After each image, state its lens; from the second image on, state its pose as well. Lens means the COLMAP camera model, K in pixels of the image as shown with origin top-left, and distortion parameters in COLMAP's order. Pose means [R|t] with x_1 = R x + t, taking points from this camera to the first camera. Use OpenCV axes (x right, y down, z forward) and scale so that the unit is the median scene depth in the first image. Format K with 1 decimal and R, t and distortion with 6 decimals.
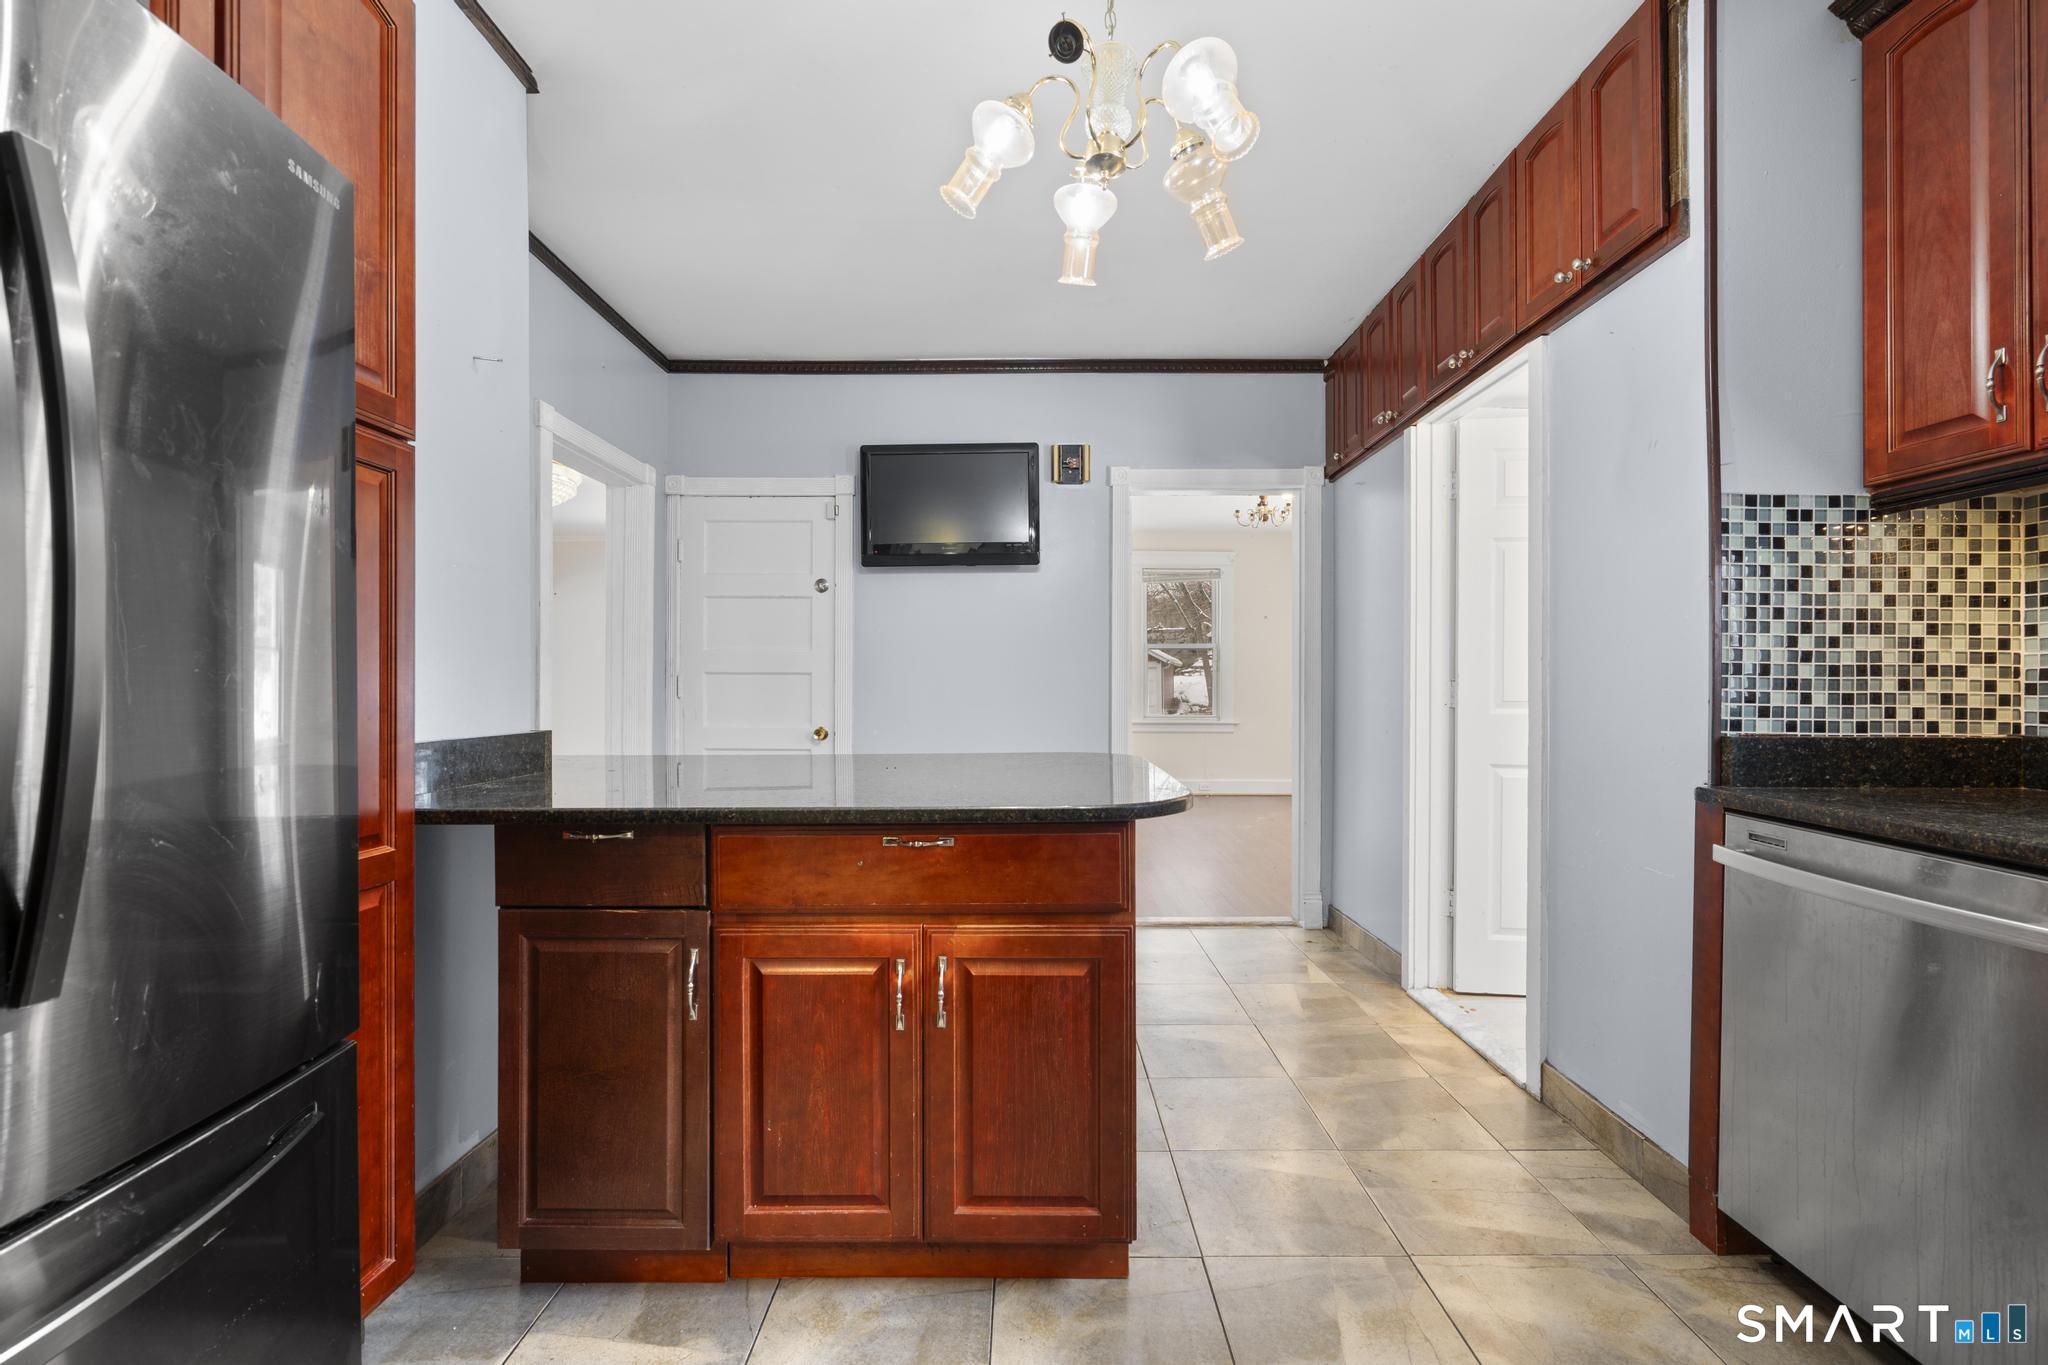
lens RADIAL K [[908.8, 0, 1022.9], [0, 908.8, 688.7], [0, 0, 1]] dist [-0.001758, -0.000103]
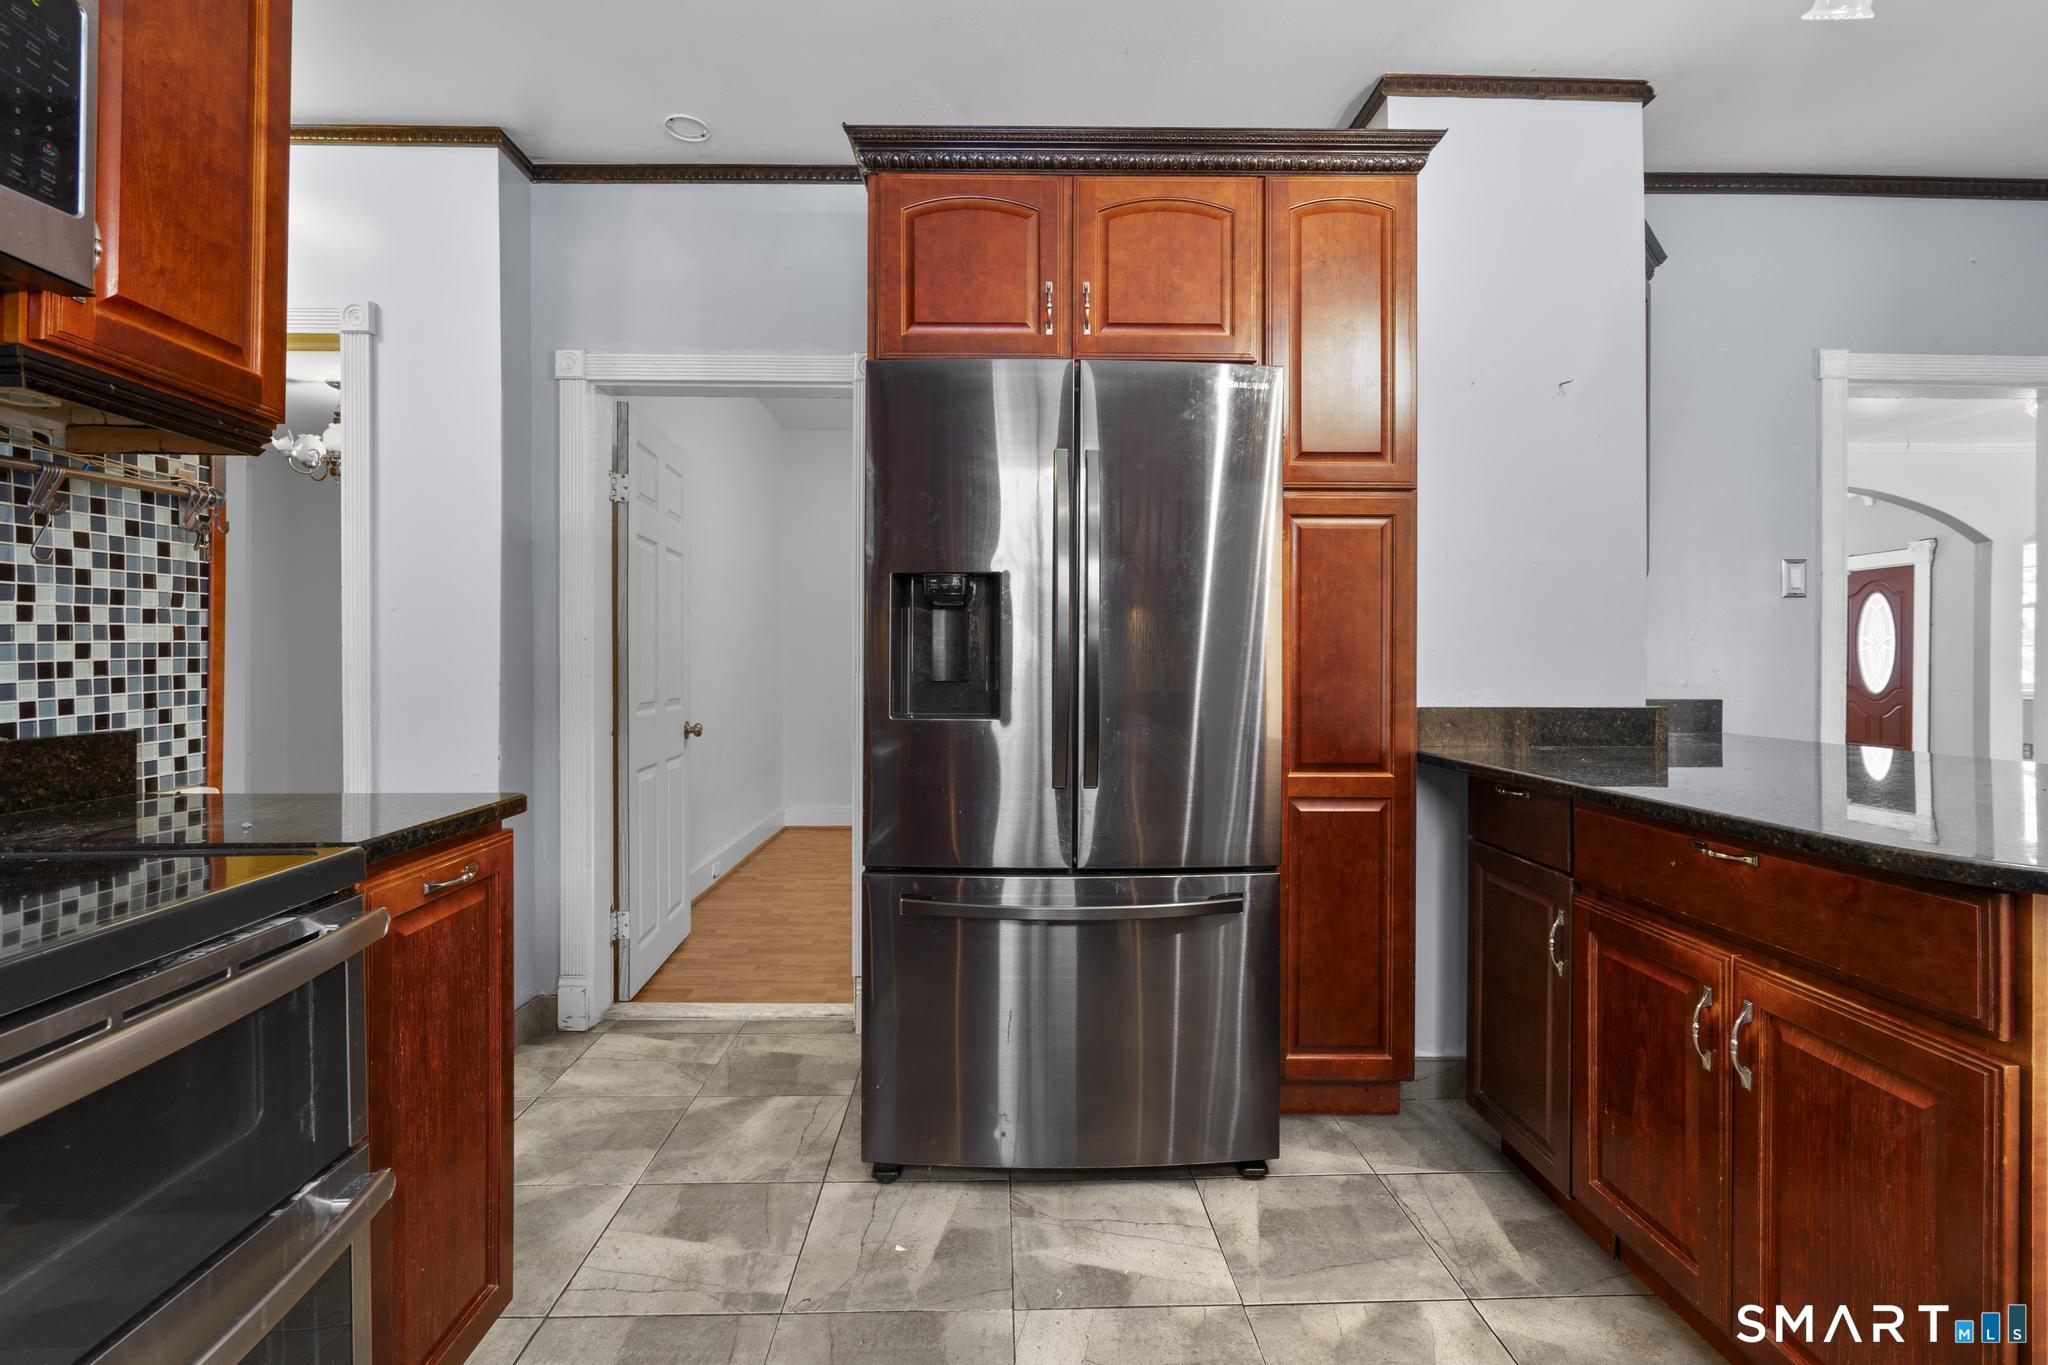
lens RADIAL K [[934.6, 0, 1016.4], [0, 934.6, 660.5], [0, 0, 1]] dist [-0.000964, -0.000061]
pose [[0.024710, -0.000763, -0.999694, 0.649945], [-0.003851, 0.999992, -0.000858, -0.003949], [0.999687, 0.003871, 0.024707, 0.296247]]
